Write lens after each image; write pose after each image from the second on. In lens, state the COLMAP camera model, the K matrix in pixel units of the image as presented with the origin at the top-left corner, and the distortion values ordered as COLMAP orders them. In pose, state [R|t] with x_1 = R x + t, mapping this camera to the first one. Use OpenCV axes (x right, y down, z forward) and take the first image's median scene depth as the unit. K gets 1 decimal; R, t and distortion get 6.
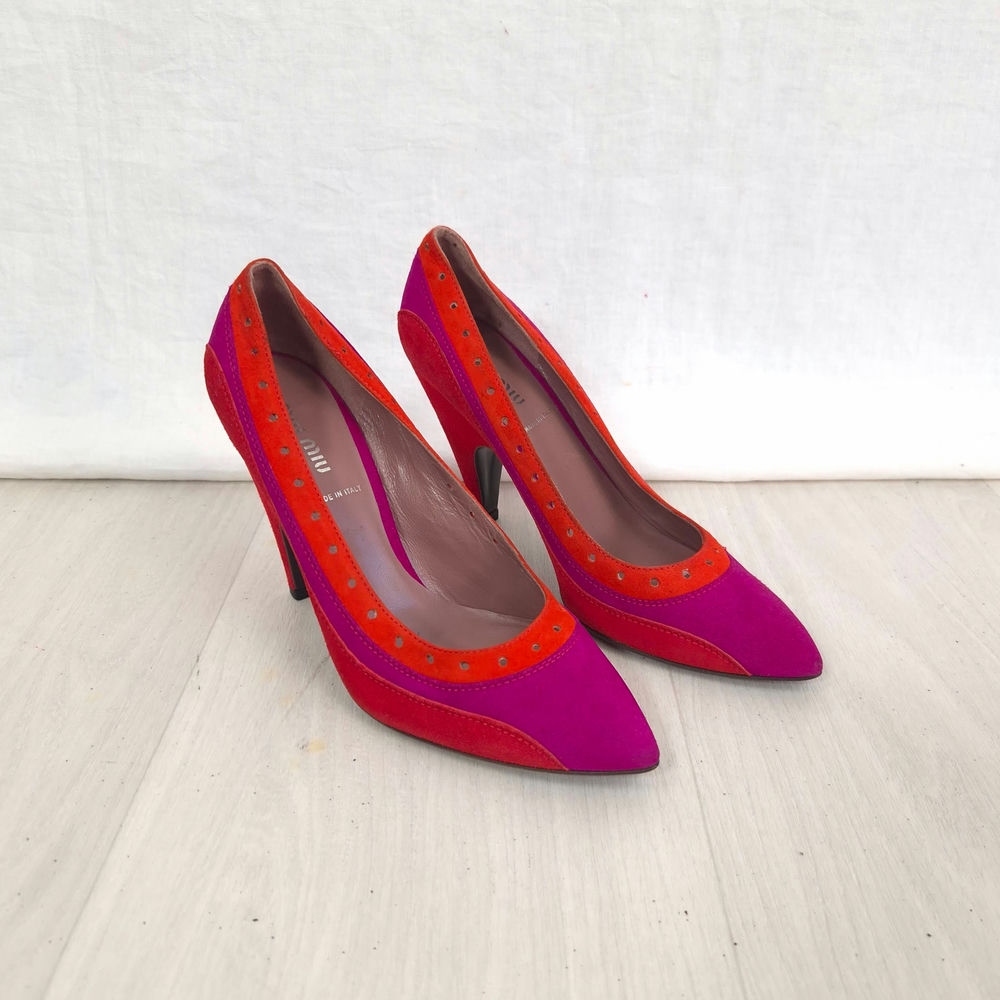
lens RADIAL K [[902.1, 0, 490.1], [0, 902.1, 503.4], [0, 0, 1]] dist [0.033442, -0.013378]
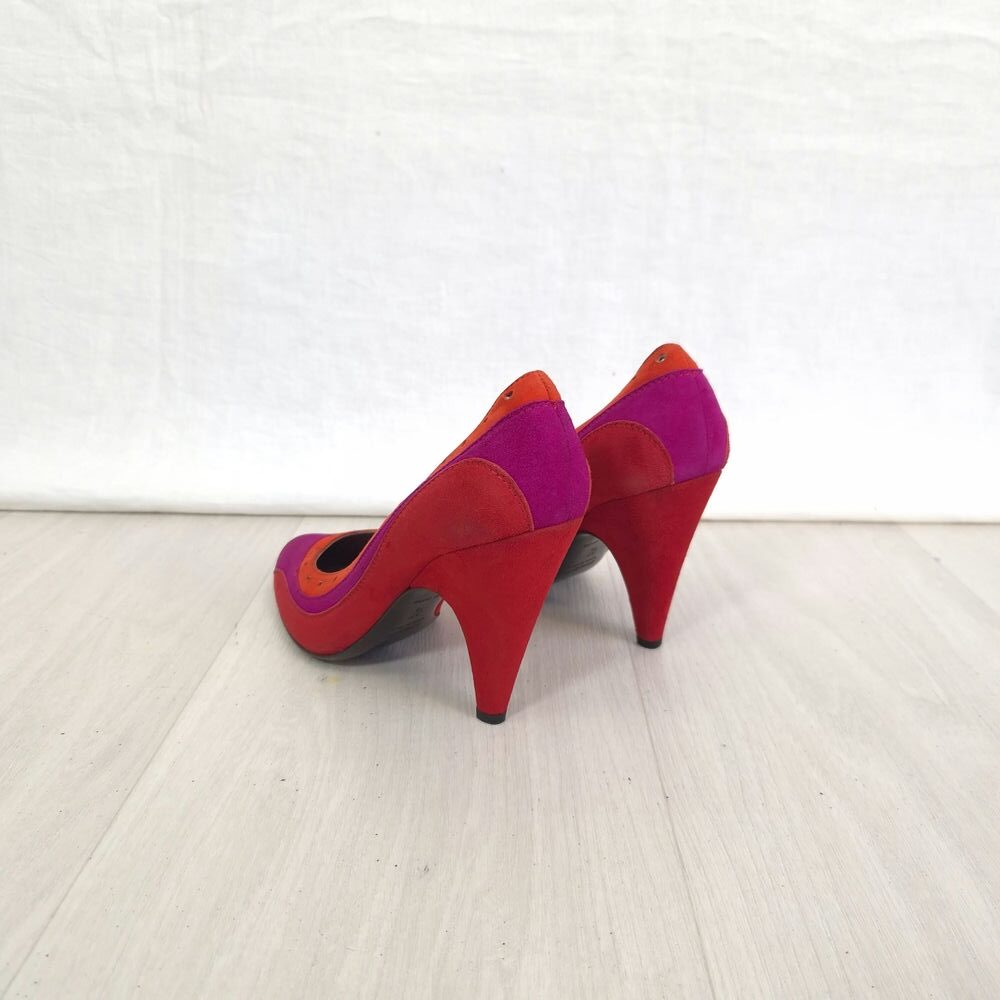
lens RADIAL K [[877.2, 0, 500.0], [0, 877.2, 500.0], [0, 0, 1]] dist [0.025566, -0.007561]
pose [[0.999806, 0.017486, 0.009070, 0.016741], [-0.015545, 0.983205, -0.181839, 0.242306], [-0.012098, 0.181663, 0.983286, -0.207938]]
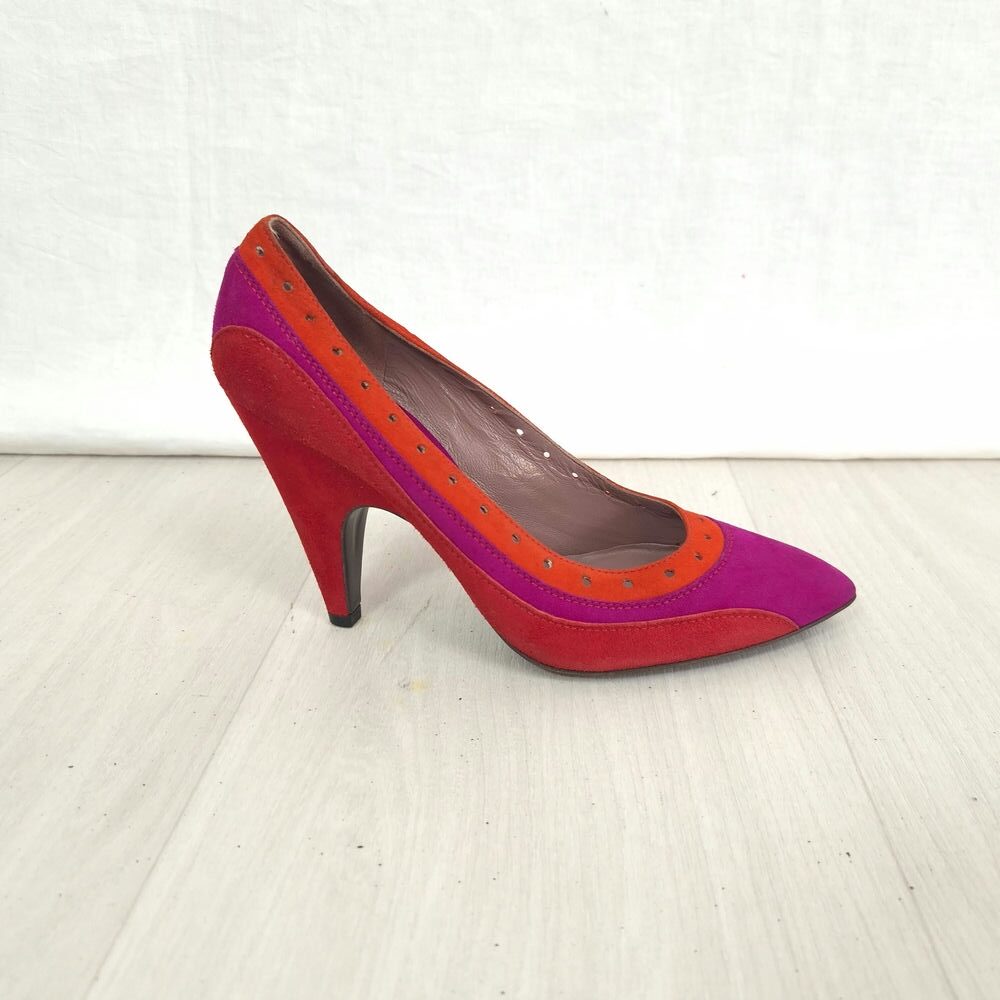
lens RADIAL K [[877.2, 0, 500.0], [0, 877.2, 500.0], [0, 0, 1]] dist [0.025566, -0.007561]
pose [[0.998661, 0.009132, -0.050924, -0.064200], [-0.013582, 0.996051, -0.087736, 0.155975], [0.049922, 0.088311, 0.994841, 0.089423]]
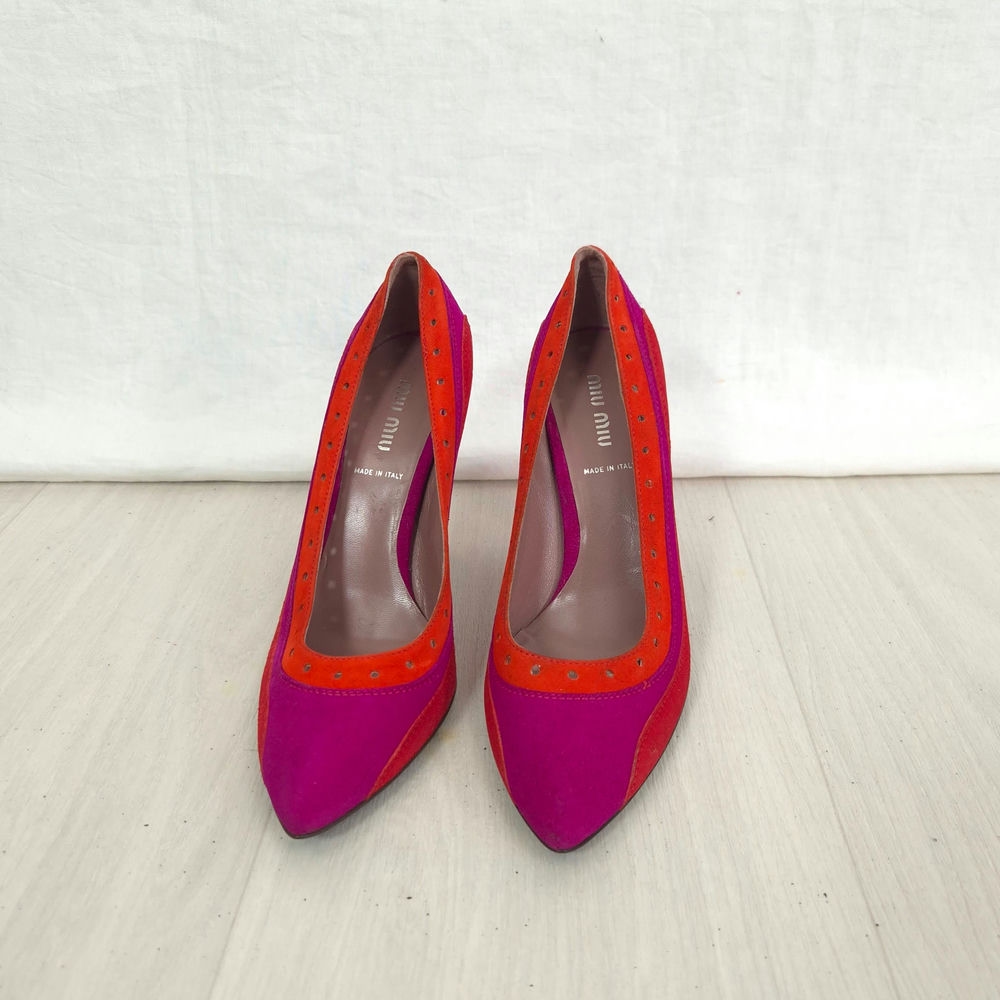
lens RADIAL K [[931.1, 0, 498.1], [0, 931.1, 485.6], [0, 0, 1]] dist [0.035562, -0.016417]
pose [[0.999133, -0.010581, -0.040254, -0.087359], [0.009791, 0.999756, -0.019791, 0.003665], [0.040454, 0.019380, 0.998993, -0.070734]]
